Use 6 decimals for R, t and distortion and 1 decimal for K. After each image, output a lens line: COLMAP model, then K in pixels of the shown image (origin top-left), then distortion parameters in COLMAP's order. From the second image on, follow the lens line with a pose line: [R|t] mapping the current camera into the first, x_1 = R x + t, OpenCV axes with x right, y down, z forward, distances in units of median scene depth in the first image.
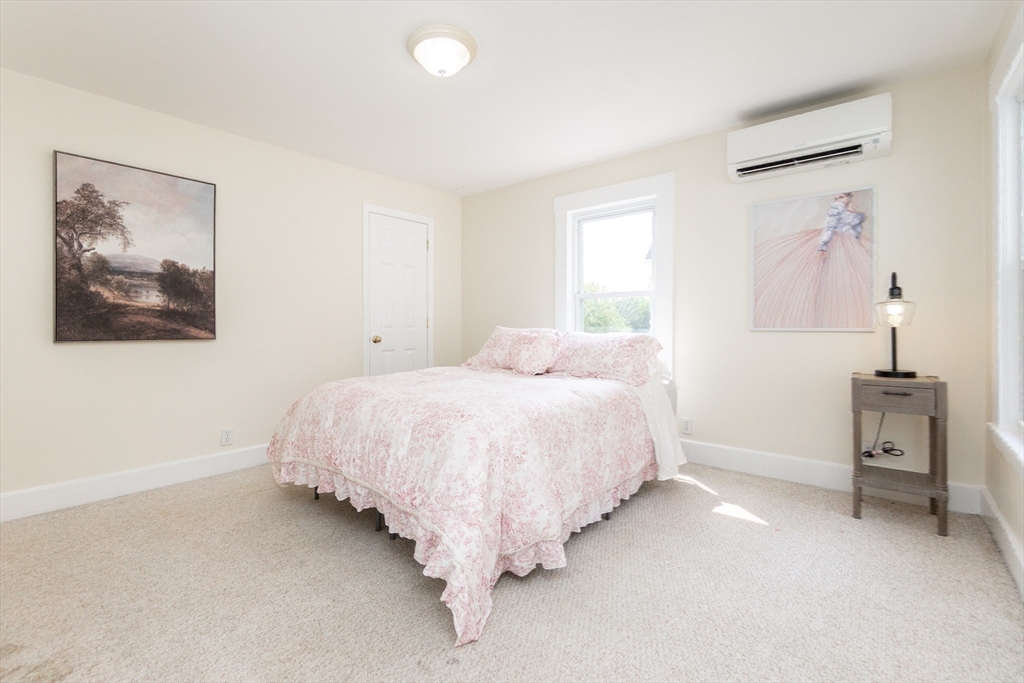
lens RADIAL K [[445.6, 0, 503.3], [0, 445.6, 339.8], [0, 0, 1]] dist [0.000723, -0.000005]
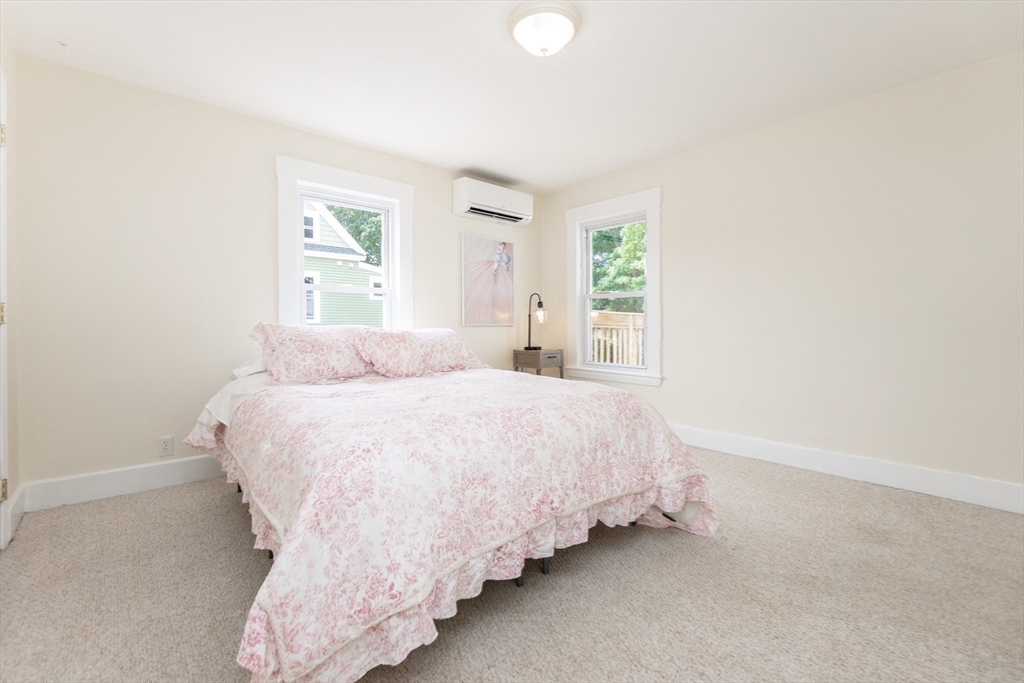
lens RADIAL K [[445.6, 0, 503.3], [0, 445.6, 339.8], [0, 0, 1]] dist [0.000723, -0.000005]
pose [[0.152773, -0.031777, 0.987750, -0.875119], [0.037146, 0.998961, 0.026392, -0.012026], [-0.987563, 0.032659, 0.153795, 0.764915]]
